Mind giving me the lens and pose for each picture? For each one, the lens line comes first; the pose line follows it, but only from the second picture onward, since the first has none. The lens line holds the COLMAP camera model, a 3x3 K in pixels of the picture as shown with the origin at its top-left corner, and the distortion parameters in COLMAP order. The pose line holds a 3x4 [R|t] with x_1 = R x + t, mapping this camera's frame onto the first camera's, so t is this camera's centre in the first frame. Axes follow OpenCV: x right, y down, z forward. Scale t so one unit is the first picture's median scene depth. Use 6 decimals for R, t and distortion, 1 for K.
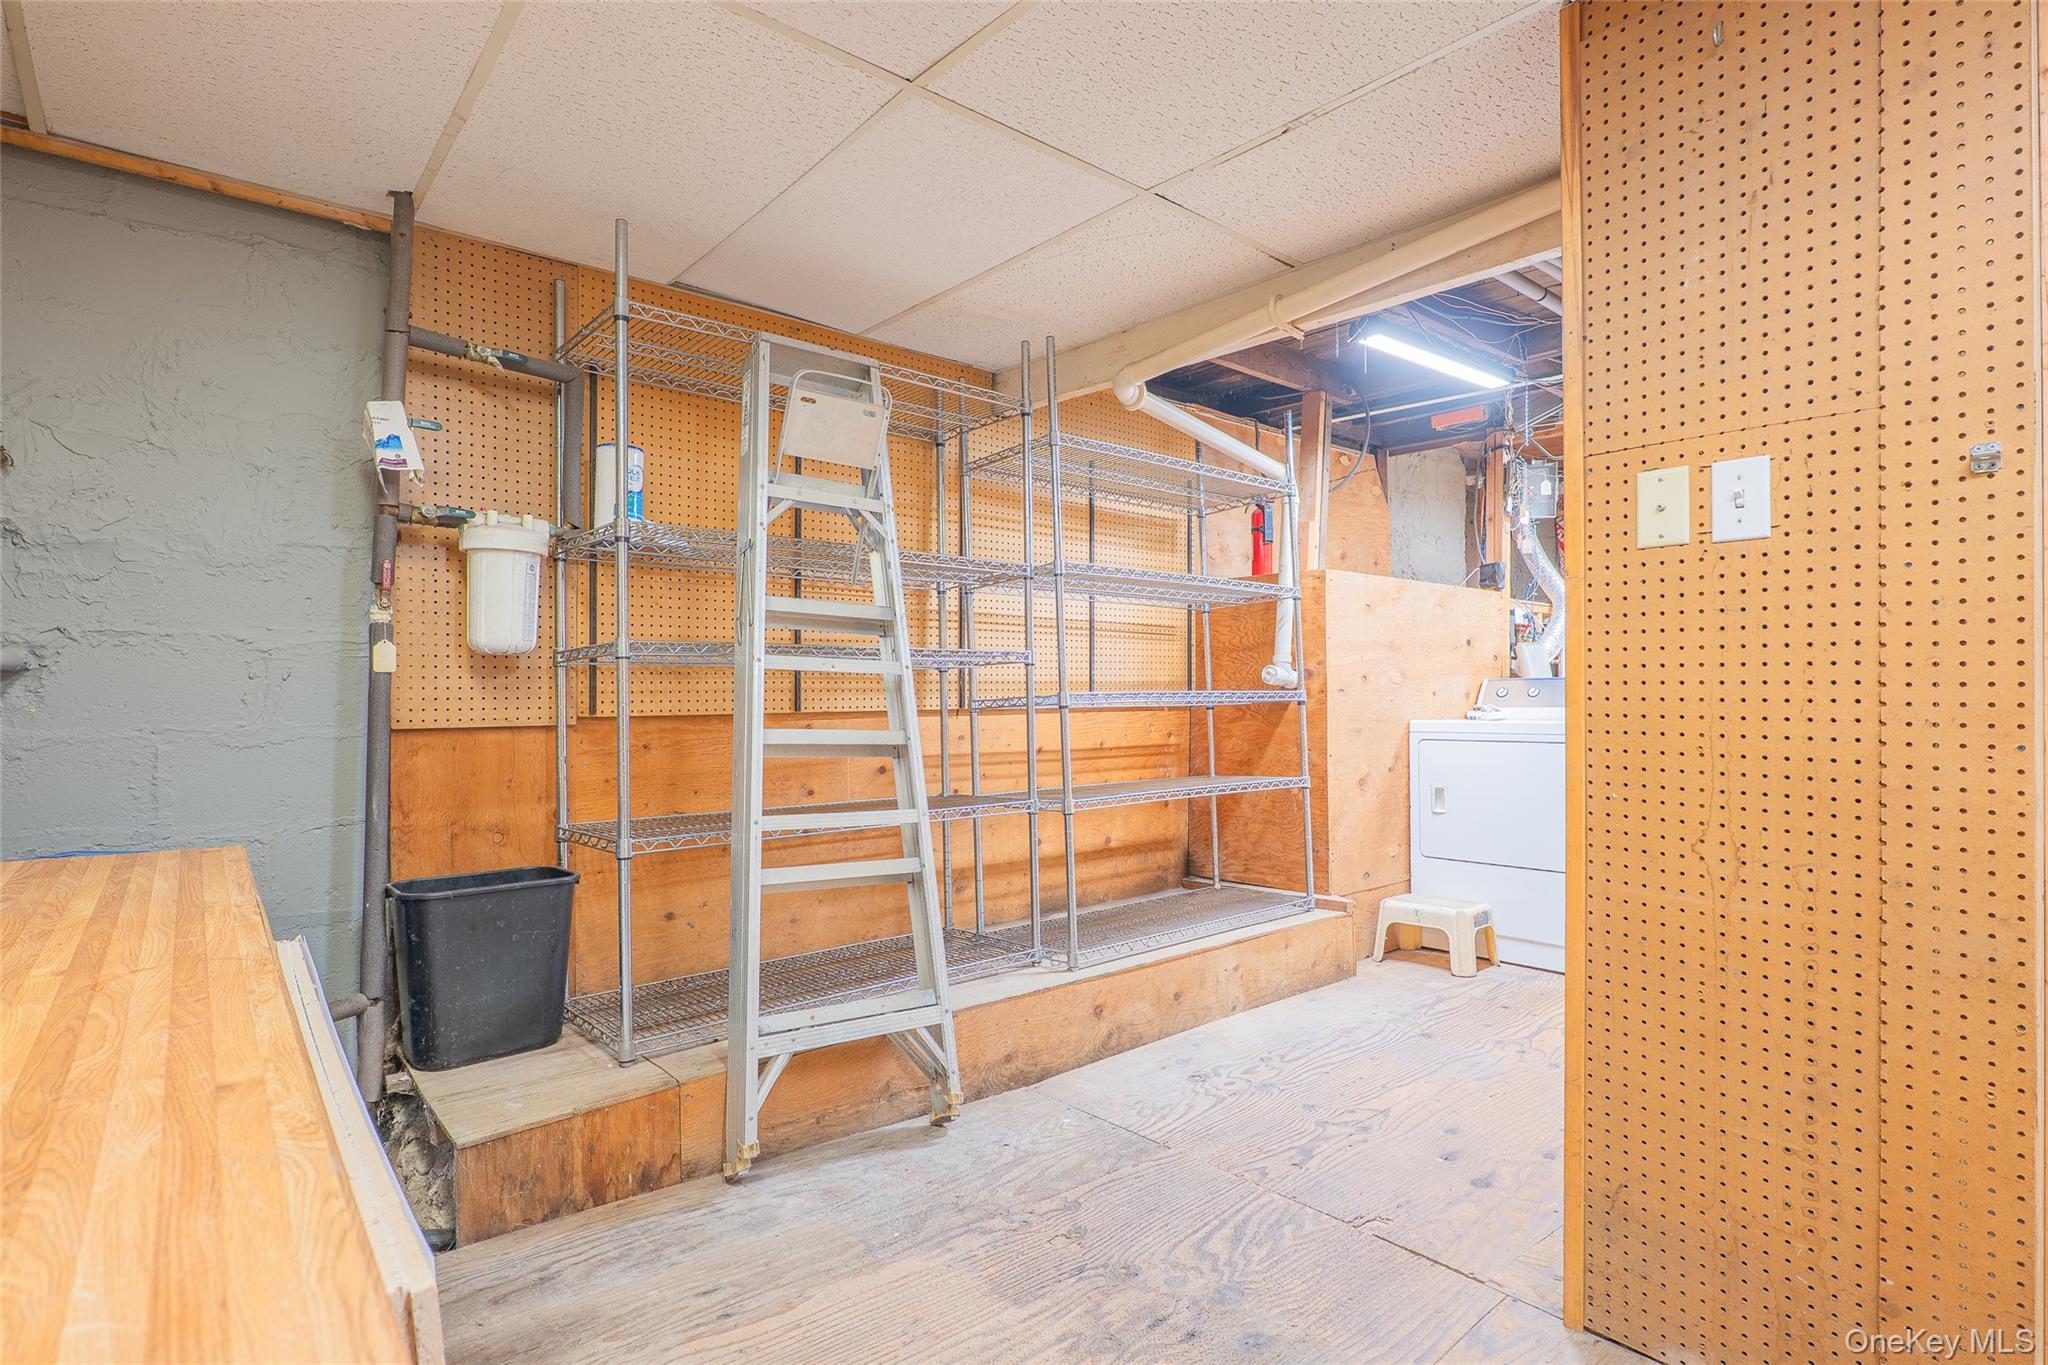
lens RADIAL K [[1001.6, 0, 1024.0], [0, 1001.6, 682.5], [0, 0, 1]] dist [-0.005767, 0.001386]
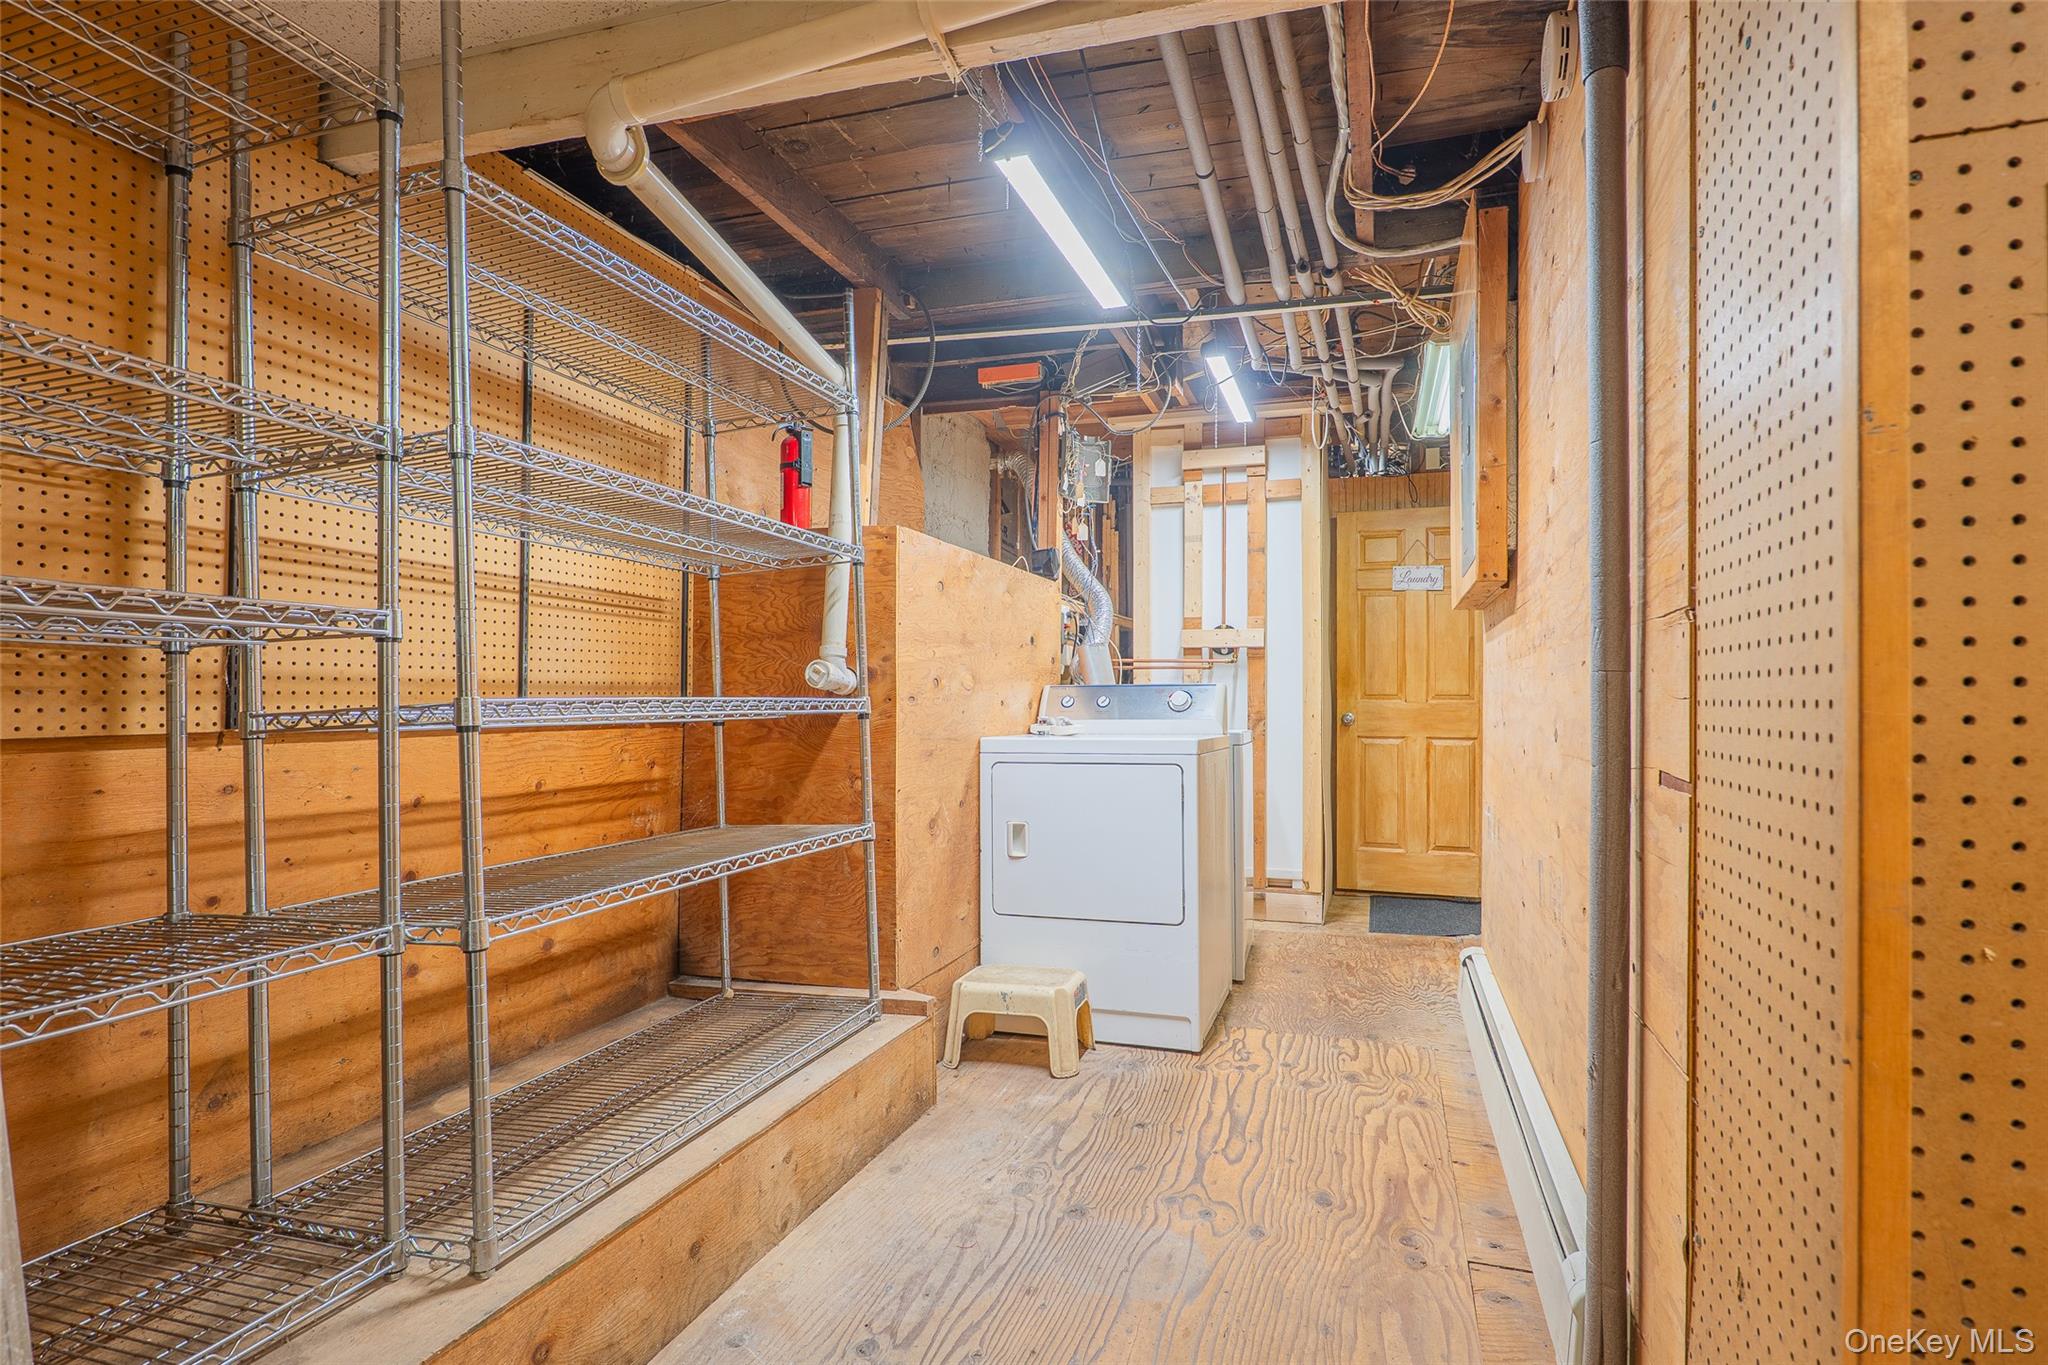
lens RADIAL K [[1001.6, 0, 1024.0], [0, 1001.6, 682.5], [0, 0, 1]] dist [-0.005767, 0.001386]
pose [[0.853490, 0.013621, 0.520931, 0.013096], [-0.009412, 0.999898, -0.010724, 0.003704], [-0.521024, 0.004250, 0.853531, 0.348681]]
